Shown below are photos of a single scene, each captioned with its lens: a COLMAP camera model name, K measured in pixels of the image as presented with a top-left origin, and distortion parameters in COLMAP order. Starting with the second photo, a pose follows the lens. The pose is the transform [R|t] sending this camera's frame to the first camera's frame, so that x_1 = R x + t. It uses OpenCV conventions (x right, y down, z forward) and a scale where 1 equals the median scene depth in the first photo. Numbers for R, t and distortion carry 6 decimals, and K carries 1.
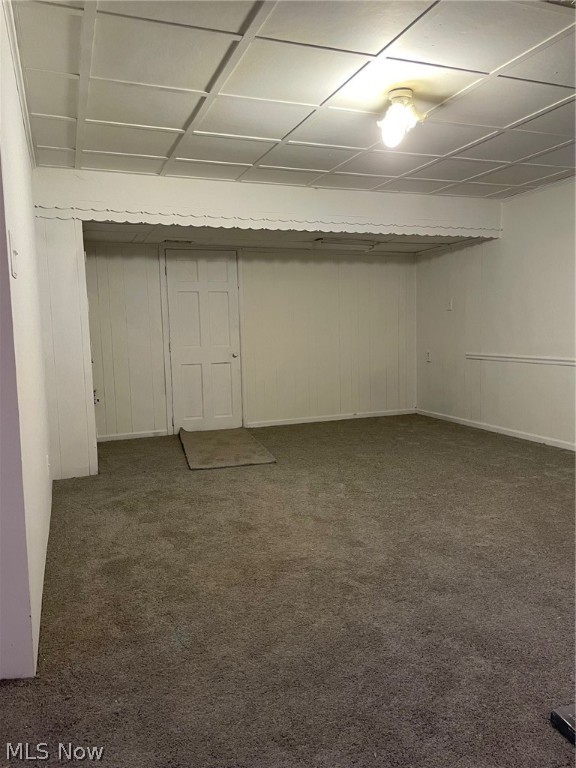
lens RADIAL K [[581.8, 0, 290.1], [0, 581.8, 386.2], [0, 0, 1]] dist [0.099931, -0.118708]
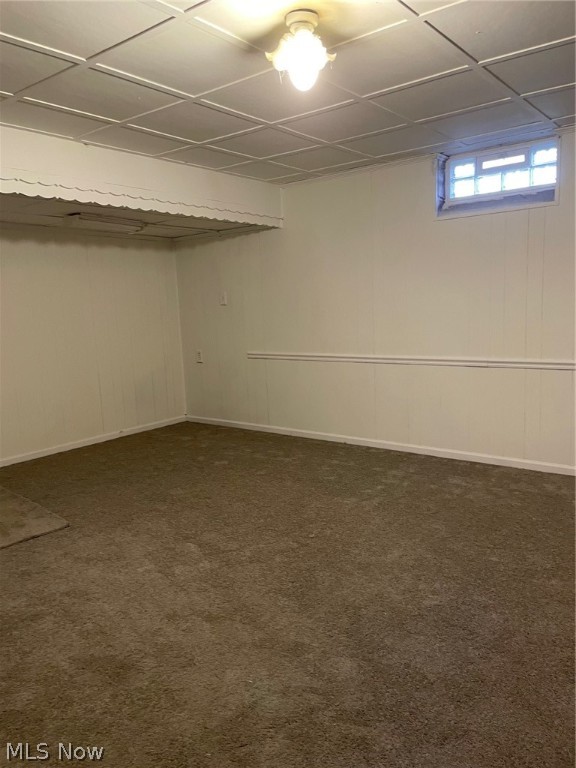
lens RADIAL K [[581.8, 0, 290.1], [0, 581.8, 386.2], [0, 0, 1]] dist [0.099931, -0.118708]
pose [[0.857549, -0.085860, 0.507186, -0.148419], [0.073769, 0.996307, 0.043935, -0.052282], [-0.509086, -0.000262, 0.860716, 0.248189]]
